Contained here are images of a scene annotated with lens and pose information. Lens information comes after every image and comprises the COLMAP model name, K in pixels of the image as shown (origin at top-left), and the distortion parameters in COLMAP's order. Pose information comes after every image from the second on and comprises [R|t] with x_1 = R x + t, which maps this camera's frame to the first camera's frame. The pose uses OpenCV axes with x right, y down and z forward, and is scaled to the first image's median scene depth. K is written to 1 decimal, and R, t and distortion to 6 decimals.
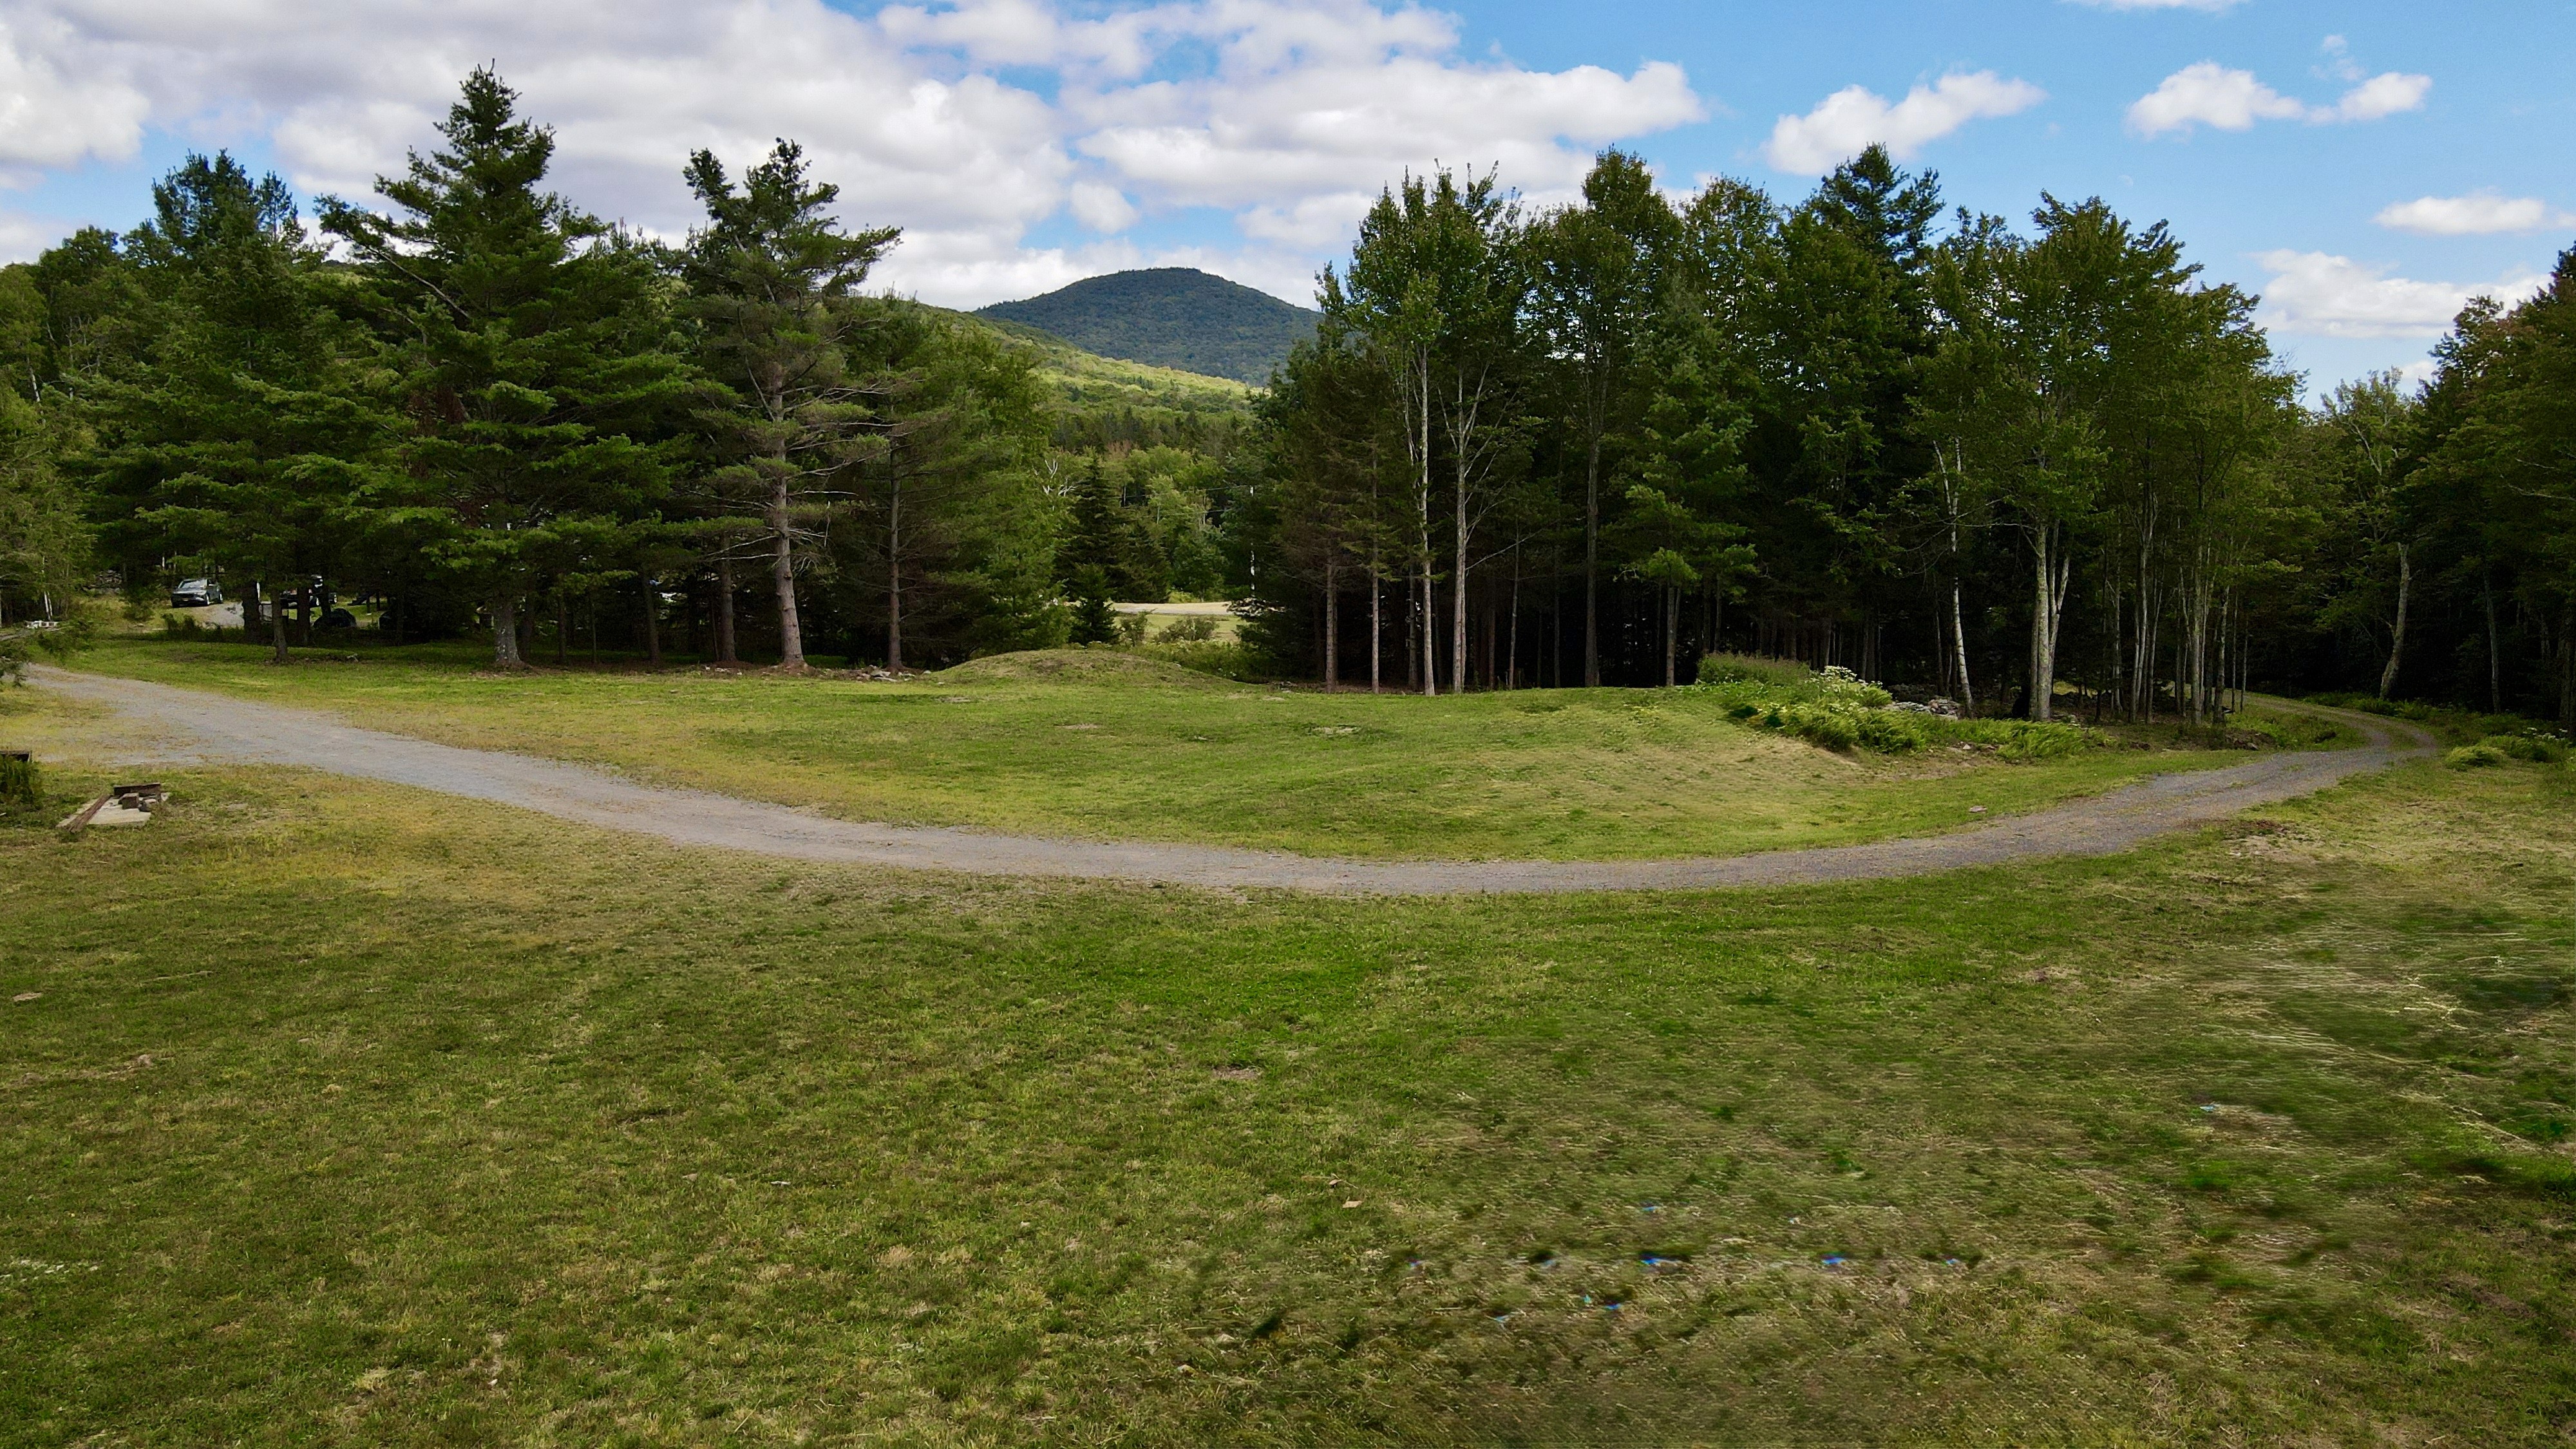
lens RADIAL K [[1995.2, 0, 1281.1], [0, 1995.2, 726.0], [0, 0, 1]] dist [0.016904, 0.007008]
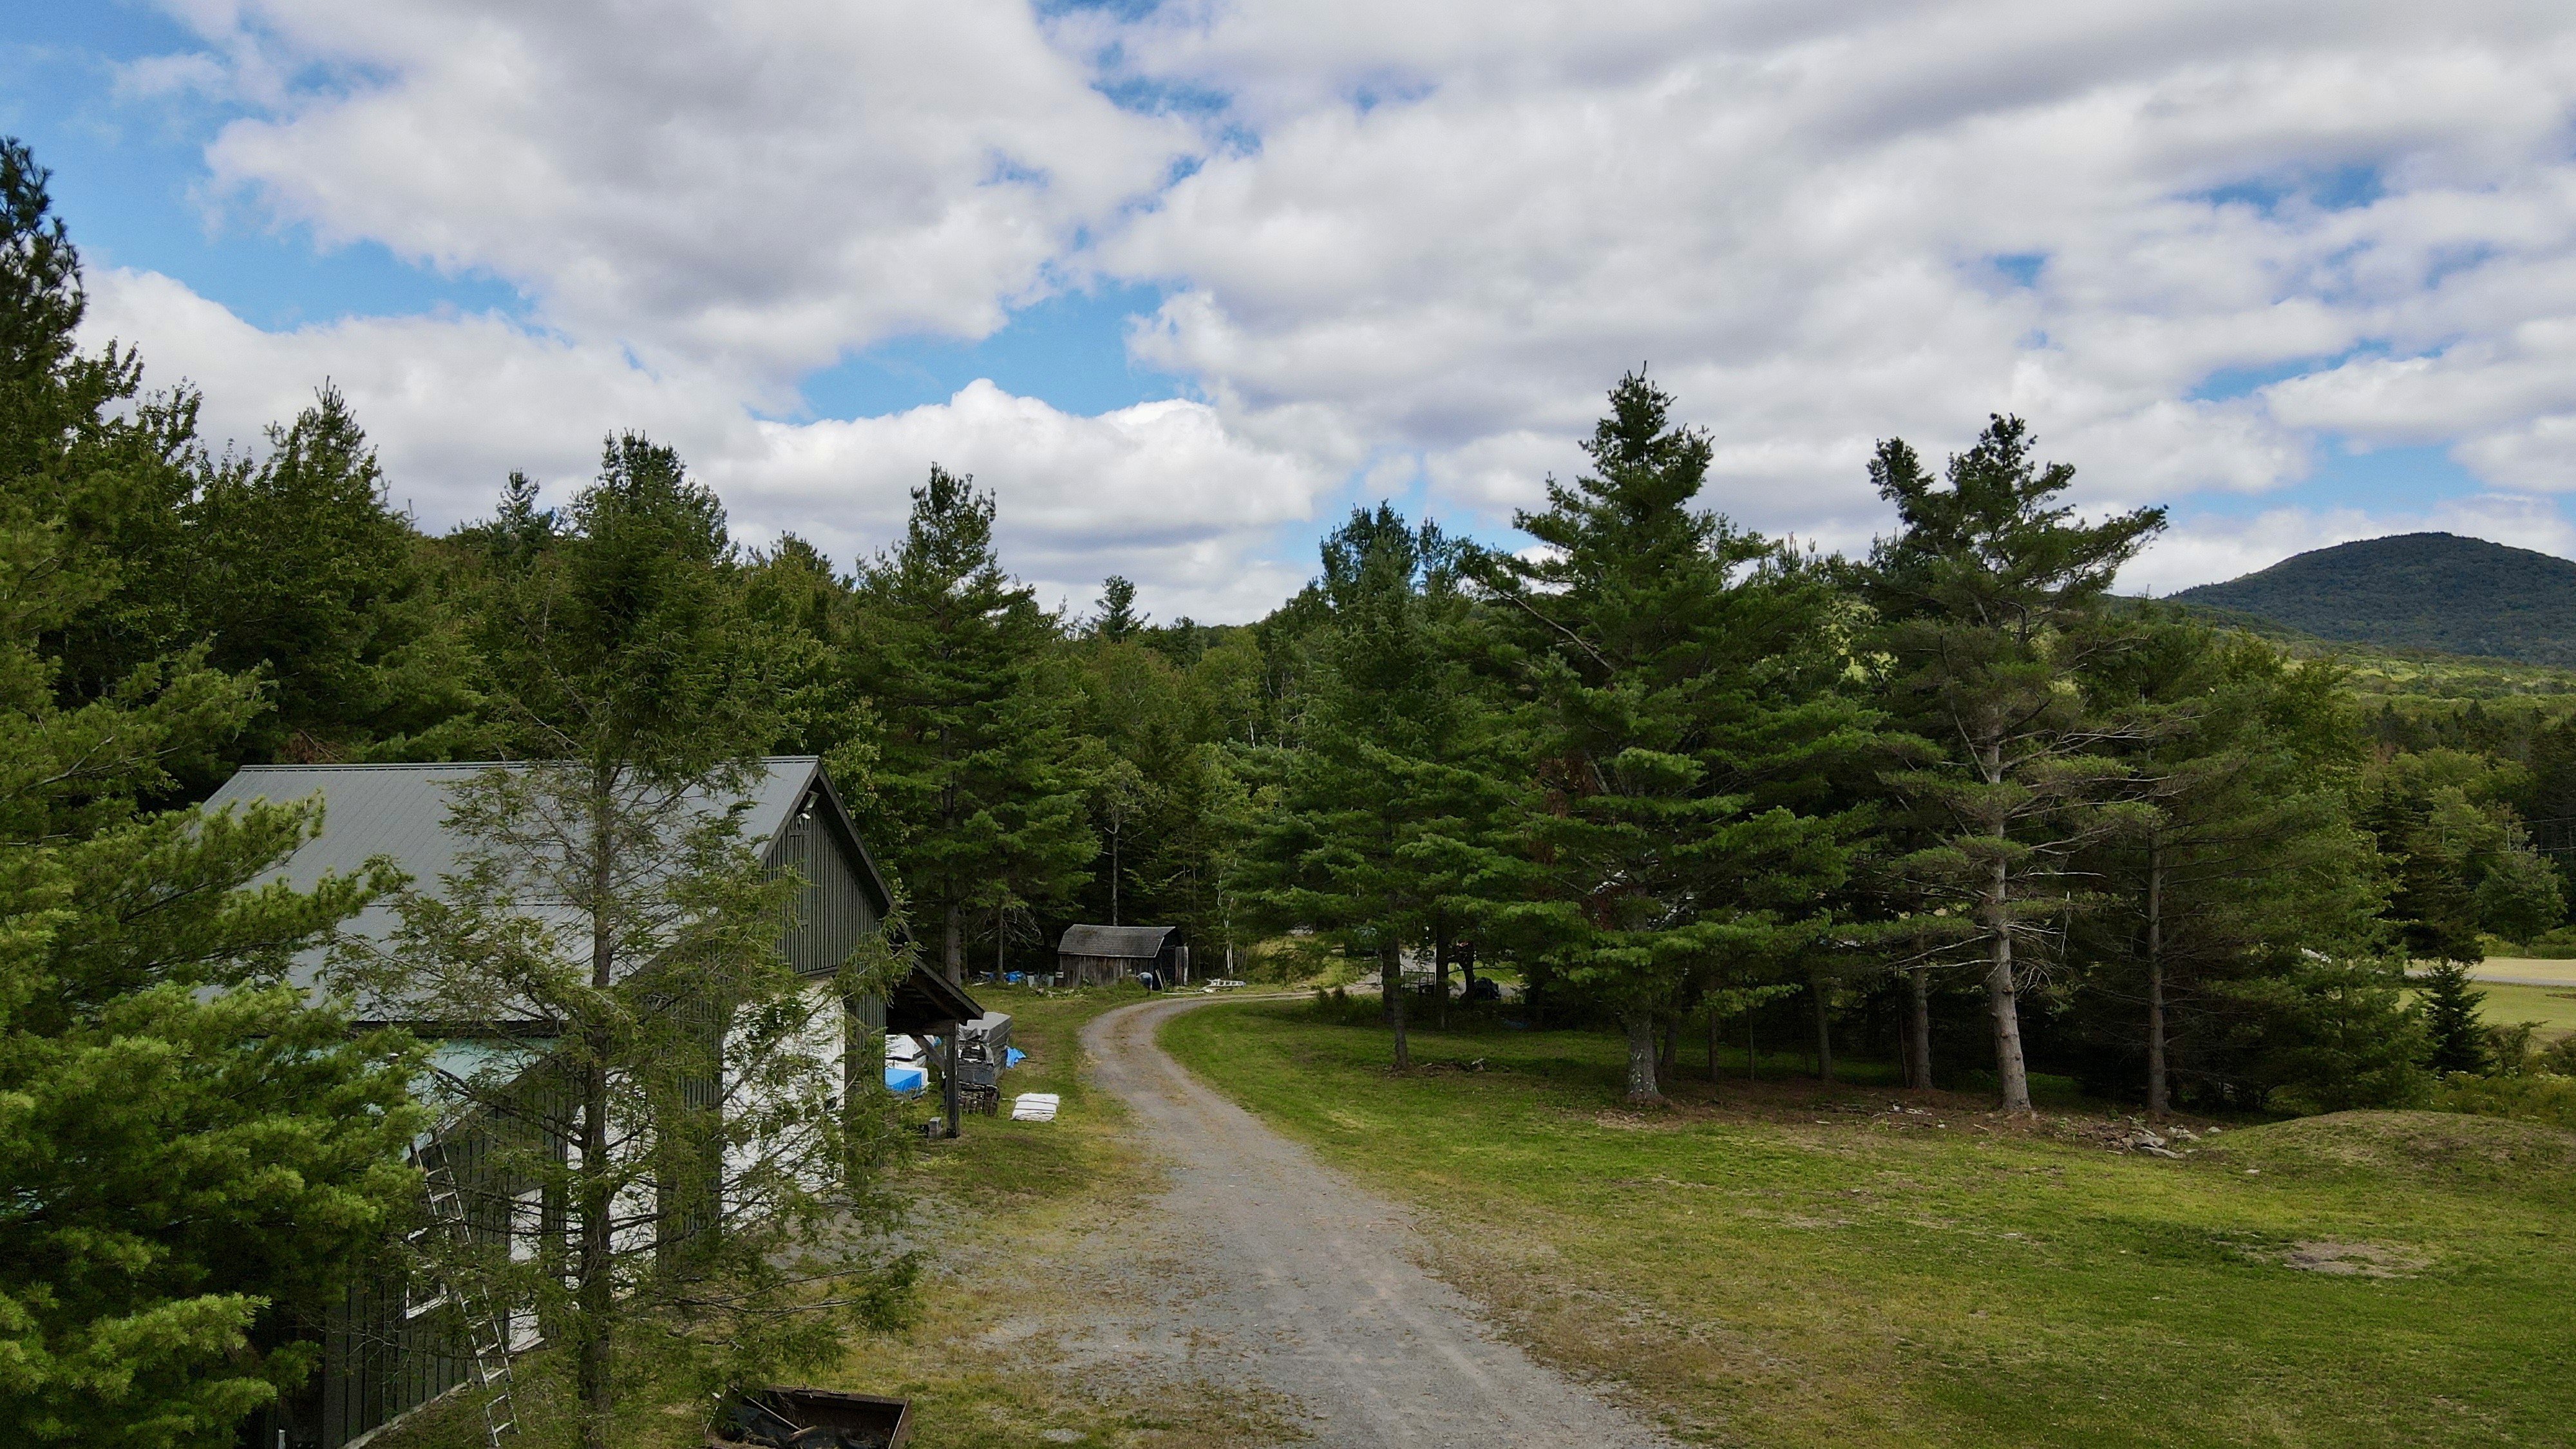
lens RADIAL K [[1995.2, 0, 1285.7], [0, 1995.2, 719.8], [0, 0, 1]] dist [0.016904, 0.007008]
pose [[0.844507, -0.035098, -0.534393, -0.075954], [-0.047027, 0.989136, -0.139282, -0.059151], [0.533476, 0.142755, 0.833681, 0.237734]]
